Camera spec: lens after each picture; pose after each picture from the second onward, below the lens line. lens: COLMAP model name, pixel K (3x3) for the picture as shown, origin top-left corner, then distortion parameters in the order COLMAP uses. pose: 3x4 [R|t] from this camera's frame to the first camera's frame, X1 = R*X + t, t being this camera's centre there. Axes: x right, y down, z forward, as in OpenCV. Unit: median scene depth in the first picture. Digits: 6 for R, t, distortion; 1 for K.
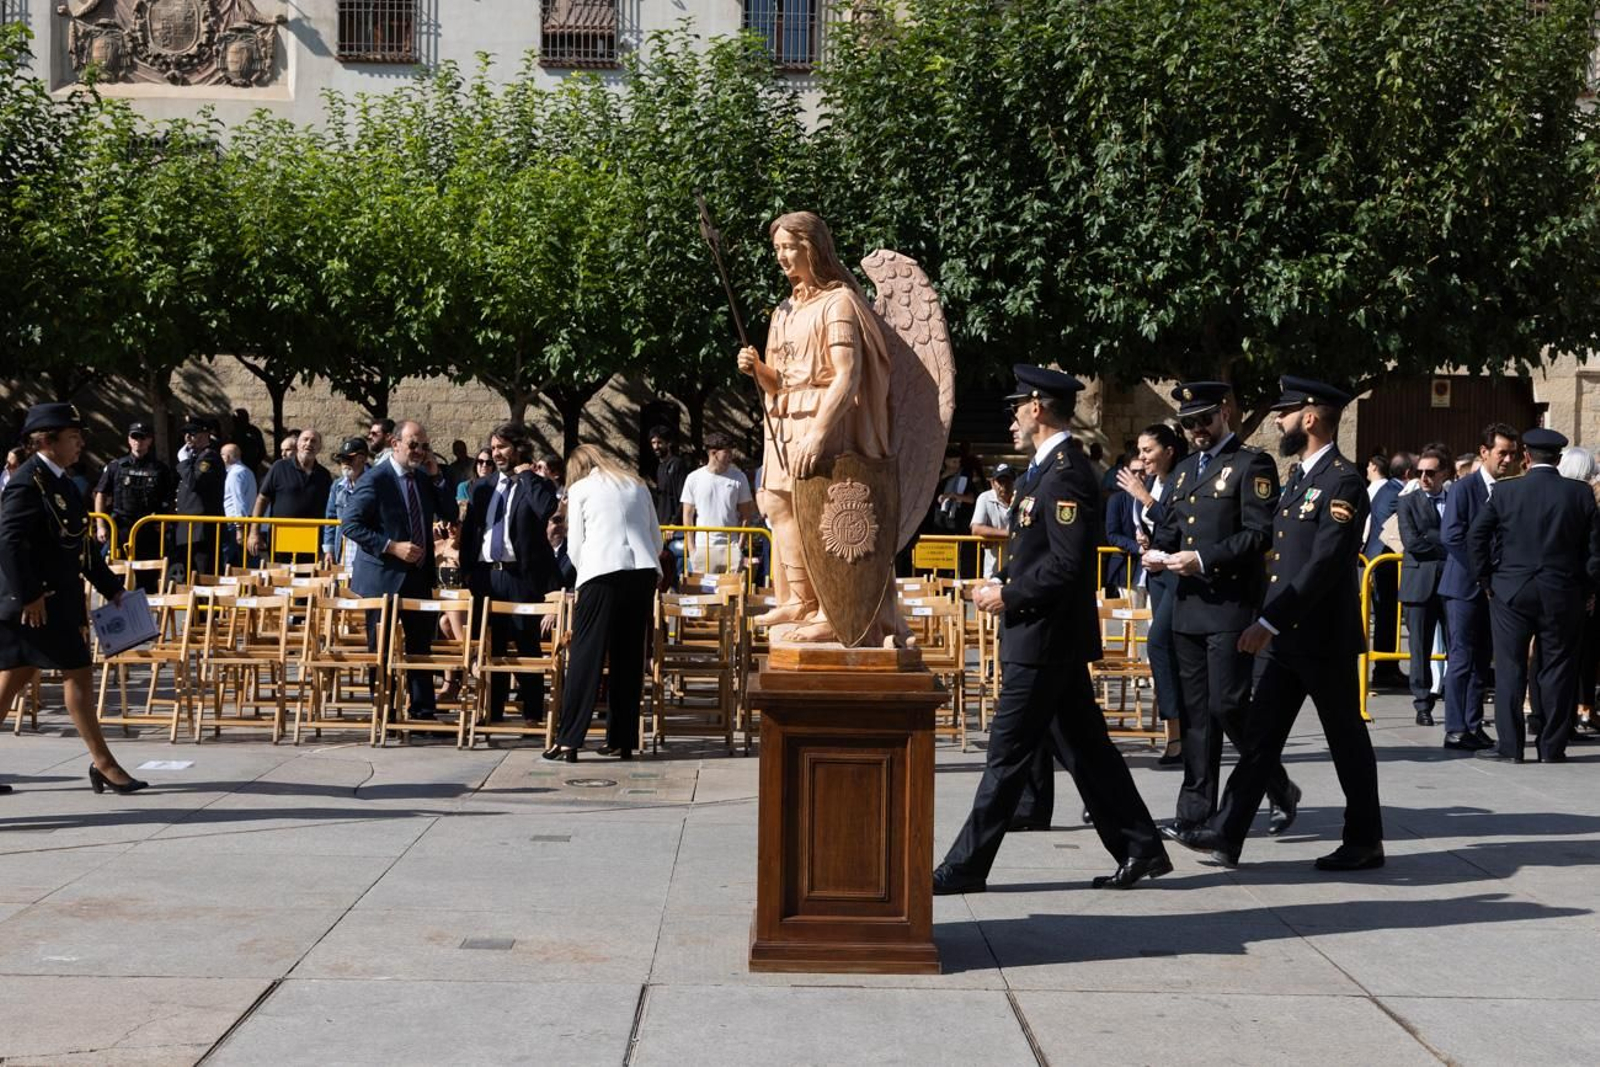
lens RADIAL K [[2238.7, 0, 799.0], [0, 2238.7, 535.9], [0, 0, 1]] dist [0.022509, 0.000000]
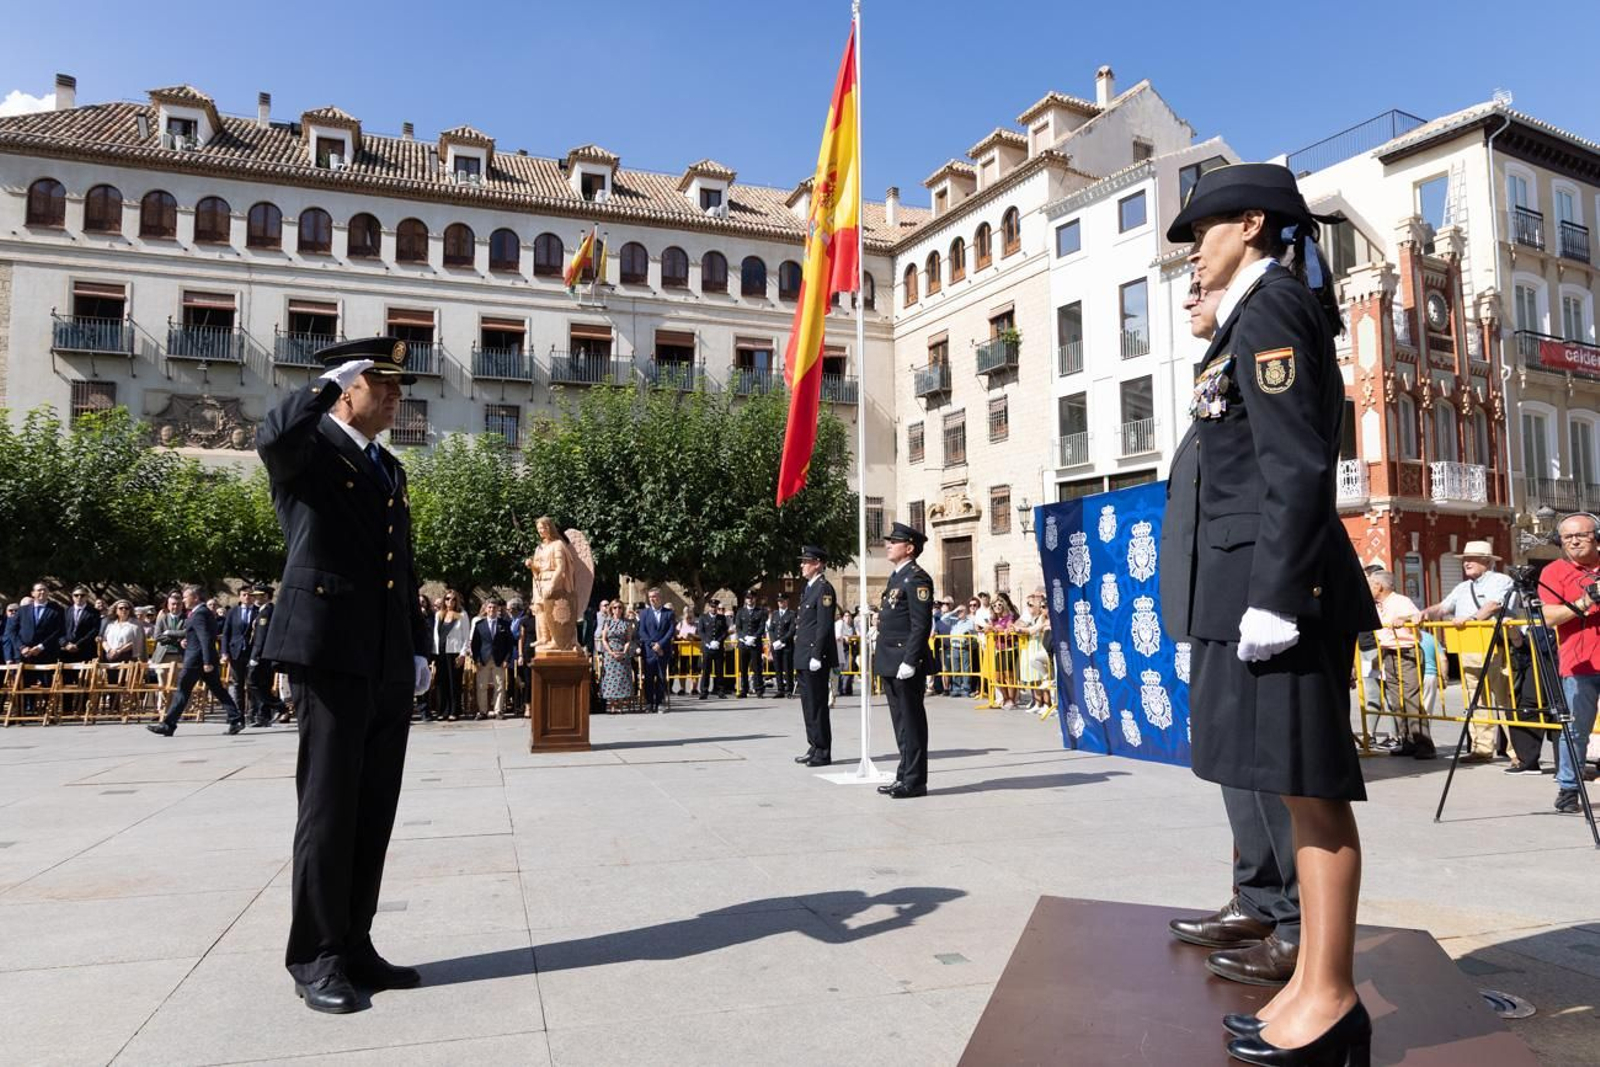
lens RADIAL K [[1078.2, 0, 801.5], [0, 1078.2, 538.7], [0, 0, 1]] dist [0.014073, -0.000721]
pose [[0.962898, -0.001518, 0.269860, -0.018432], [0.032373, 0.993413, -0.109921, 0.020159], [-0.267916, 0.114579, 0.956605, -0.171377]]
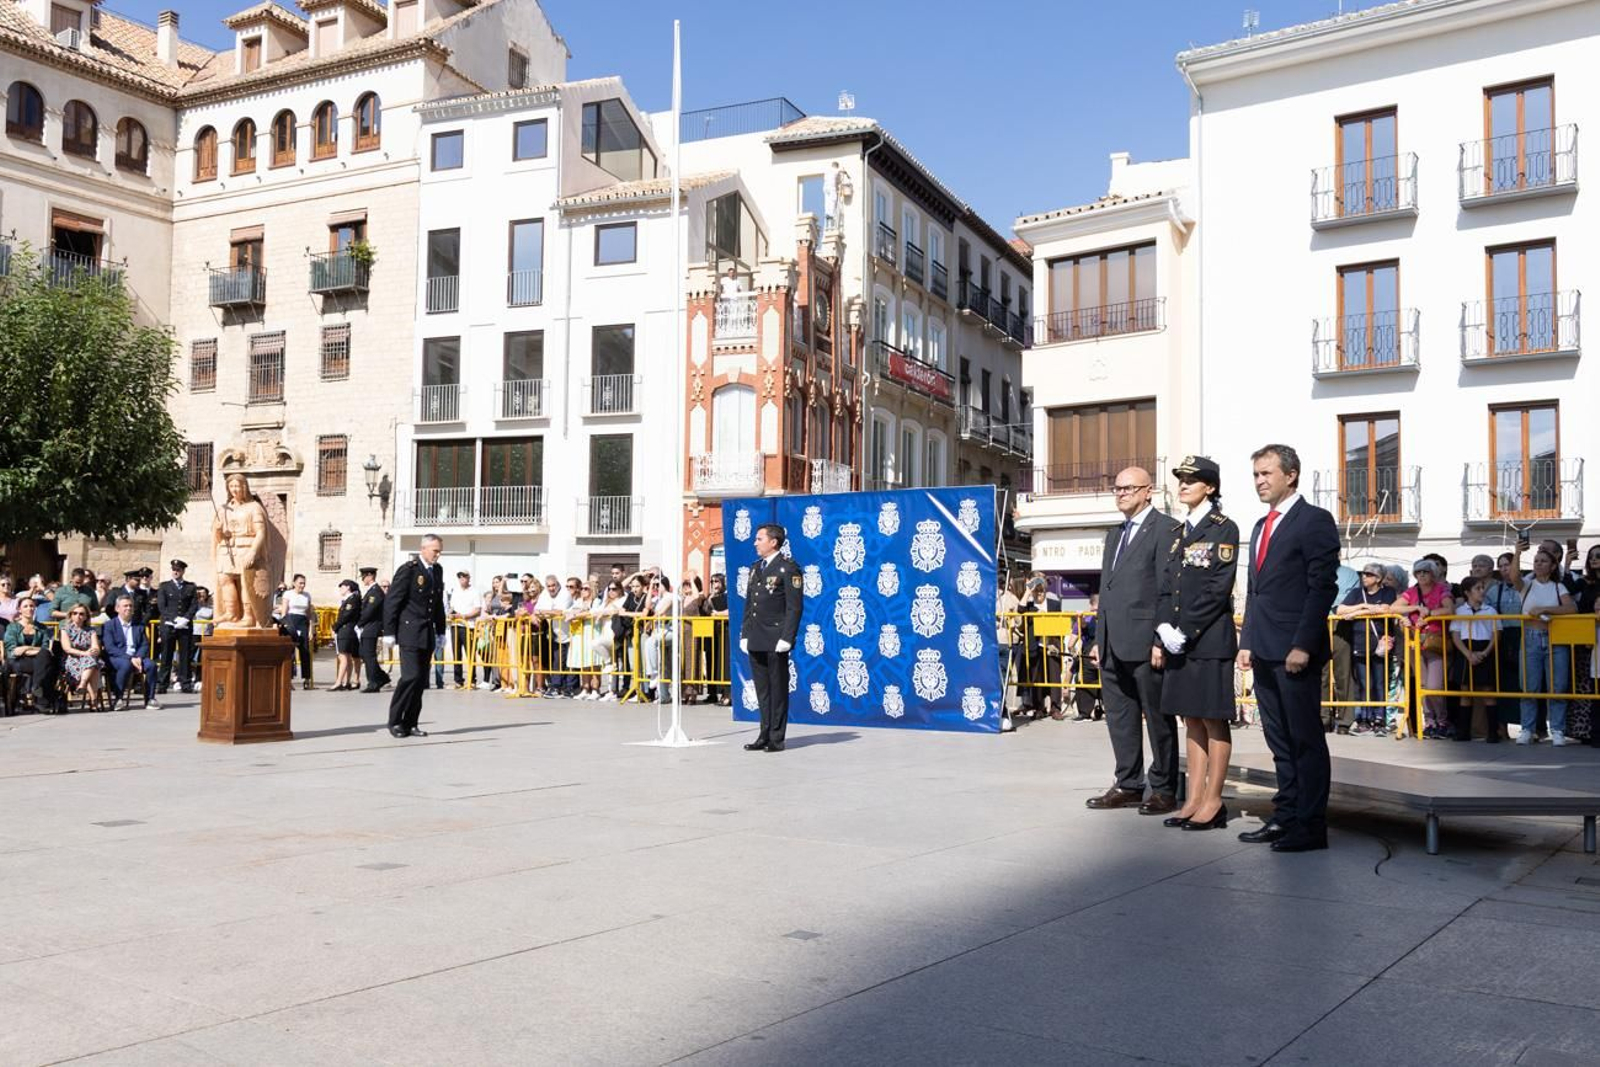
lens RADIAL K [[1402.7, 0, 802.3], [0, 1402.7, 539.7], [0, 0, 1]] dist [0.014086, -0.010176]
pose [[0.610738, 0.033386, 0.791129, -0.276972], [0.026518, 0.997688, -0.062574, 0.019234], [-0.791389, 0.059196, 0.608440, -0.180312]]
